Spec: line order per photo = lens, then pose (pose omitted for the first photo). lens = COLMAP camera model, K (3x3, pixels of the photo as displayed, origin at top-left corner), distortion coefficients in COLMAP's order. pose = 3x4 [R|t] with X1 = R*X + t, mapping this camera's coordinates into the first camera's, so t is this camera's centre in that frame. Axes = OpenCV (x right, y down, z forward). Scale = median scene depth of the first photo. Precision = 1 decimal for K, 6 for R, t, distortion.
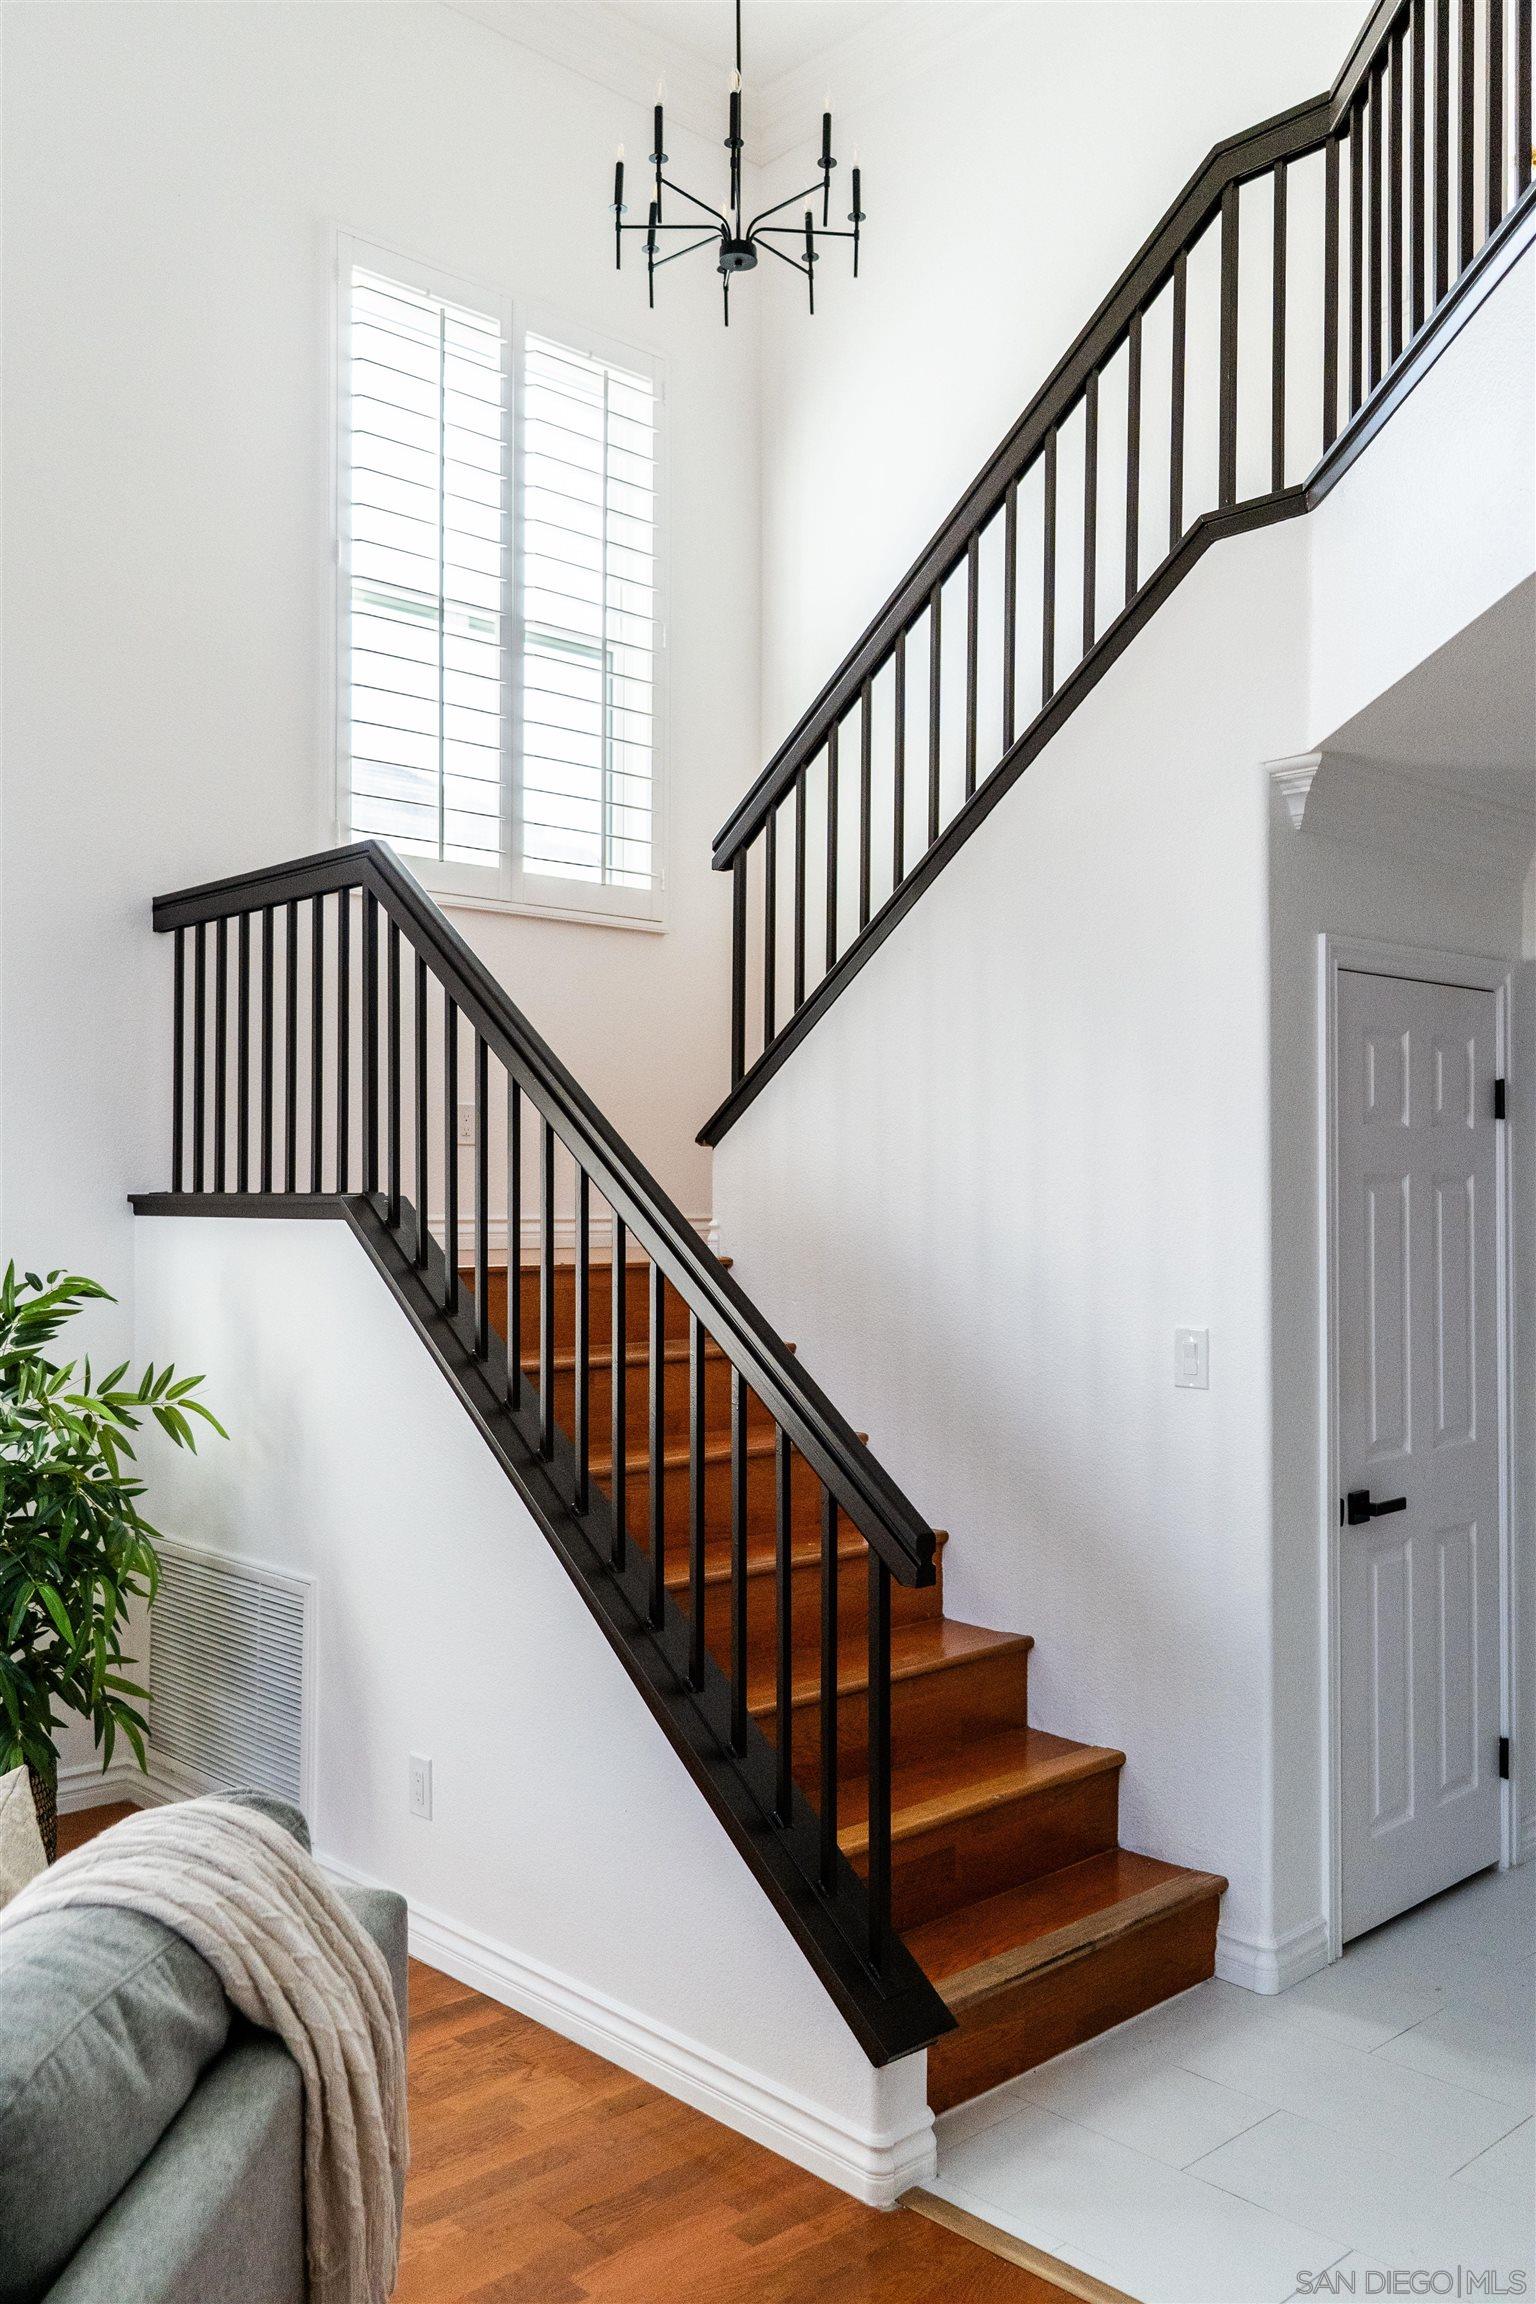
lens RADIAL K [[1843.9, 0, 748.4], [0, 1843.9, 1175.4], [0, 0, 1]] dist [0.002239, 0.008302]
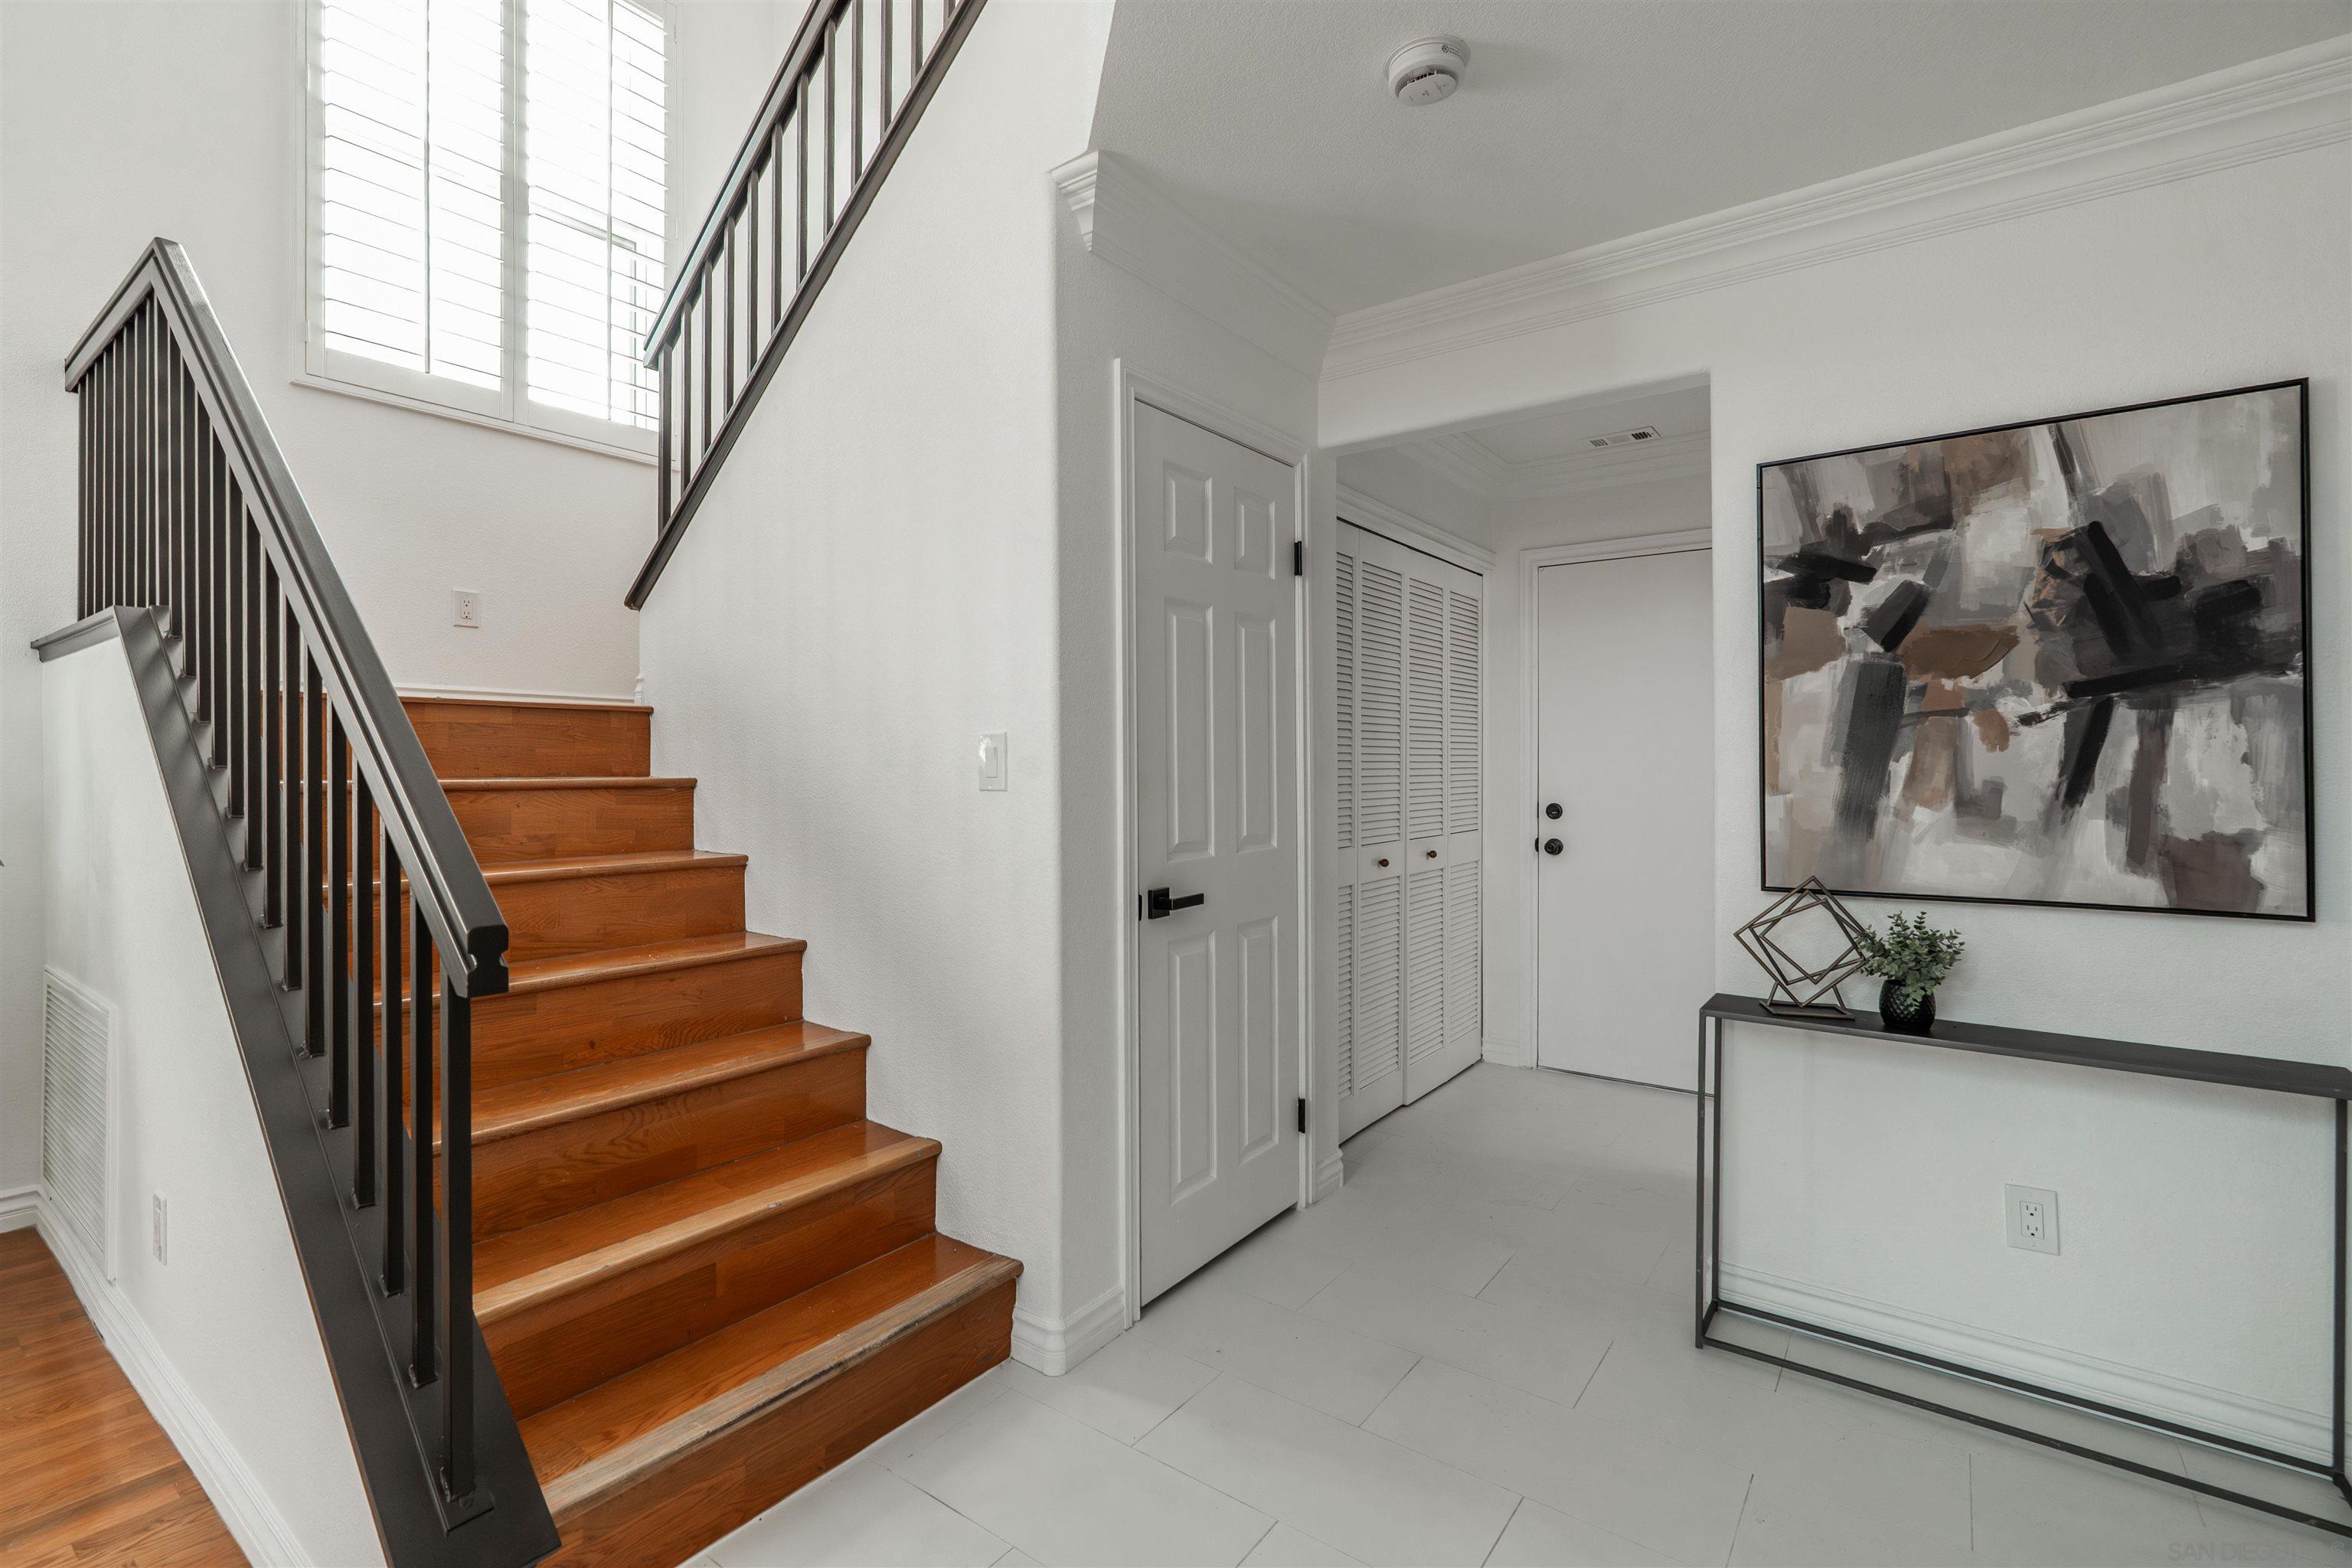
lens RADIAL K [[1085.4, 0, 1122.2], [0, 1085.4, 761.2], [0, 0, 1]] dist [-0.009429, 0.004368]
pose [[0.986829, -0.006211, 0.161649, 0.207705], [0.003978, 0.999892, 0.014137, 0.087629], [-0.161719, -0.013308, 0.986747, 0.377046]]
